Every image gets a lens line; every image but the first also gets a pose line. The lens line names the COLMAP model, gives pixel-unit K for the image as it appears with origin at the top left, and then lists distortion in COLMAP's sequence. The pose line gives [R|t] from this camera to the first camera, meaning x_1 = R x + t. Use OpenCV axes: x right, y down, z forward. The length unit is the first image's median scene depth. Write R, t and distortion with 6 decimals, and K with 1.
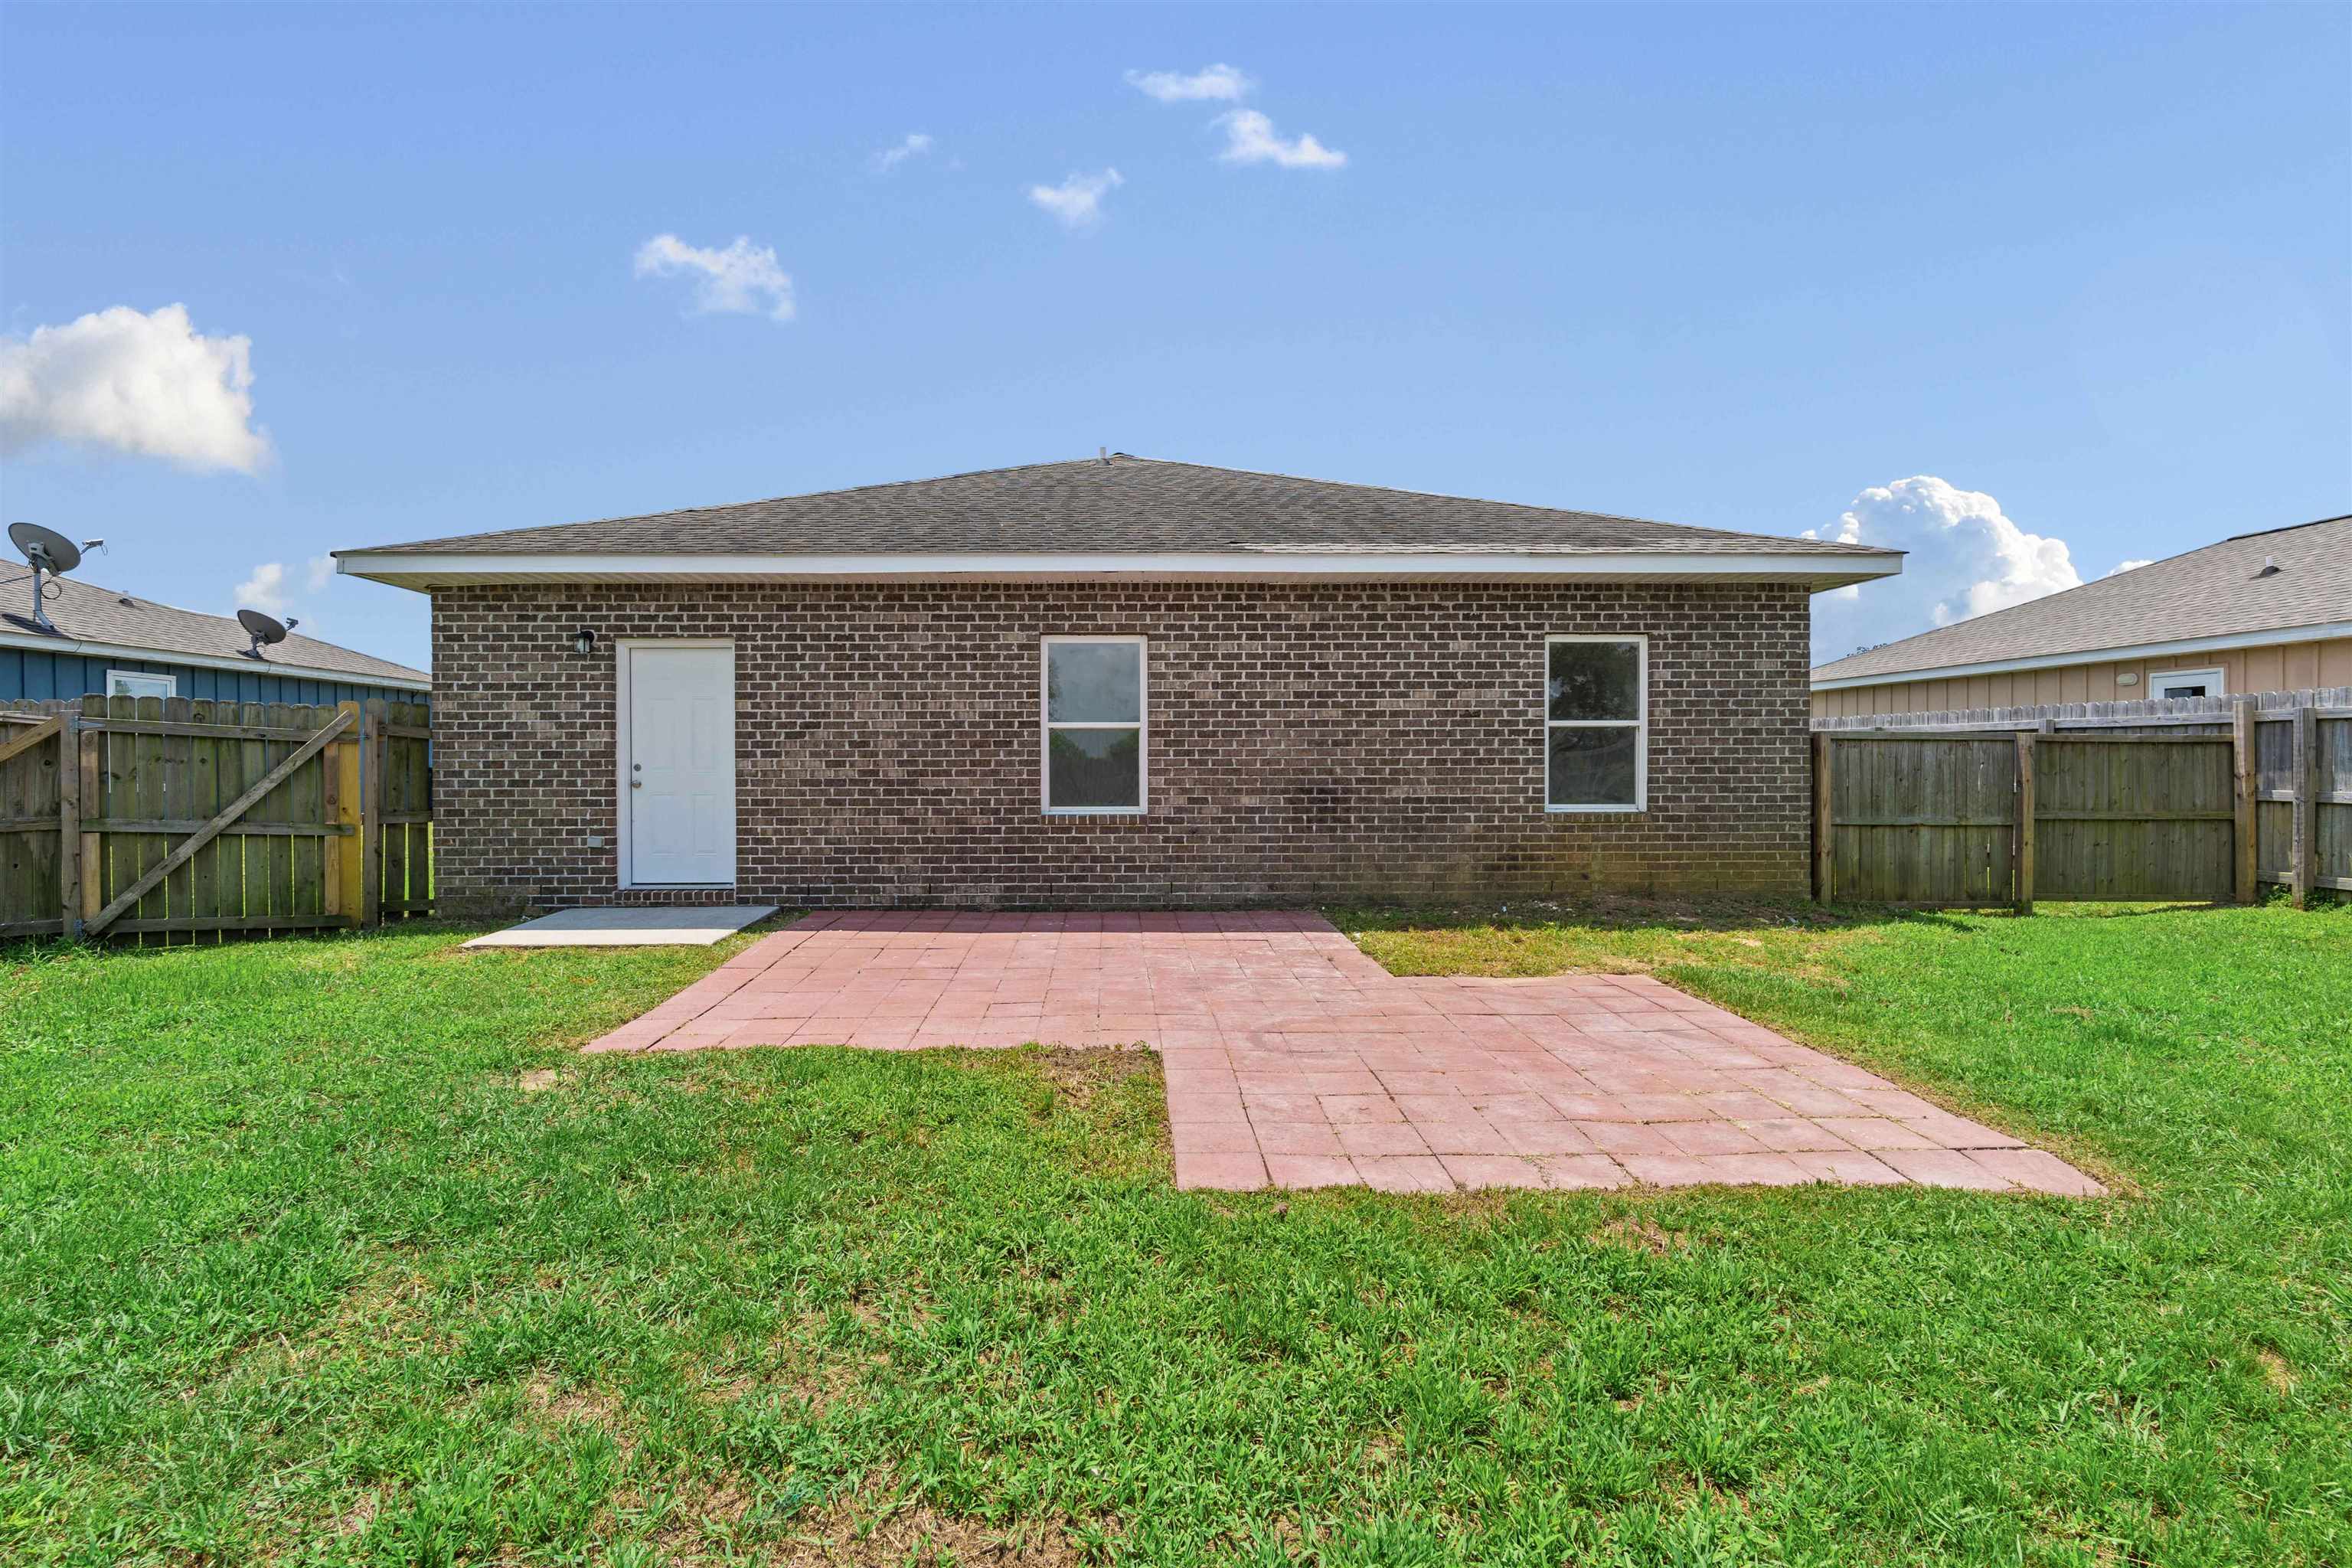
lens RADIAL K [[1024.5, 0, 1163.4], [0, 1024.5, 766.2], [0, 0, 1]] dist [-0.003278, 0.000203]
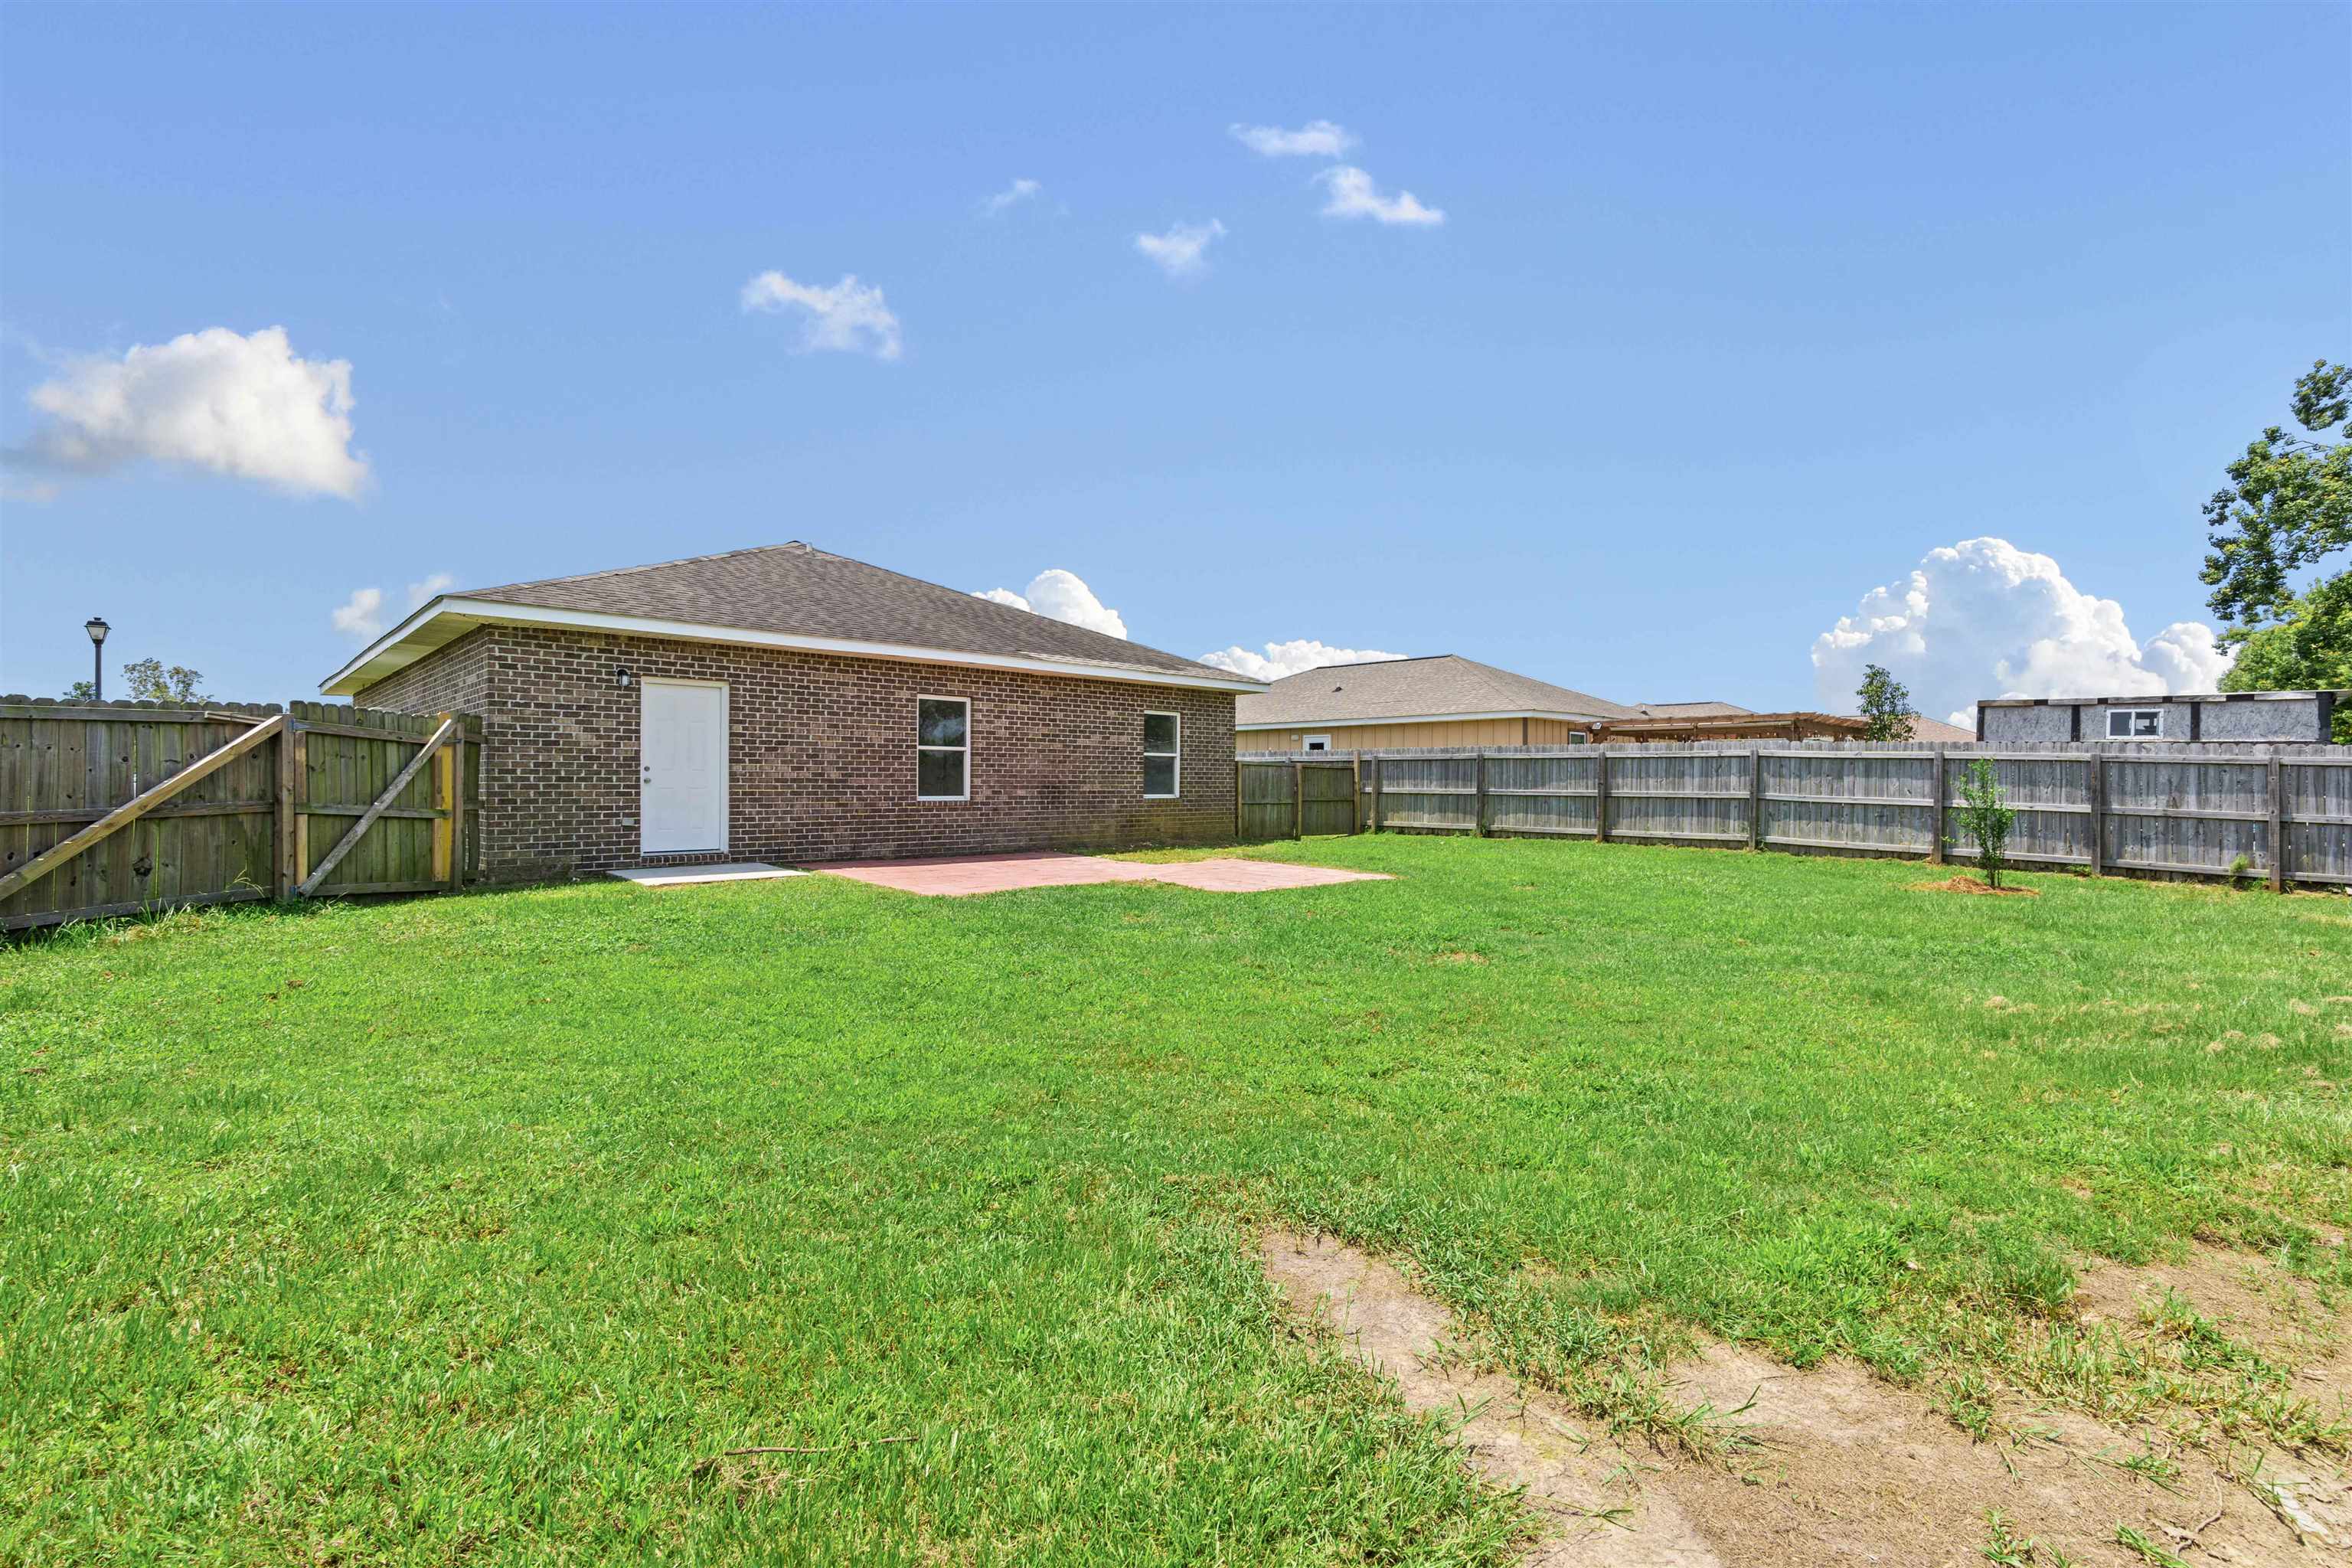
lens RADIAL K [[1024.5, 0, 1180.0], [0, 1024.5, 786.6], [0, 0, 1]] dist [-0.003278, 0.000203]
pose [[0.731035, 0.003902, 0.682329, -0.950341], [-0.002360, 0.999992, -0.003190, 0.028738], [-0.682336, 0.000722, 0.731038, -0.520854]]
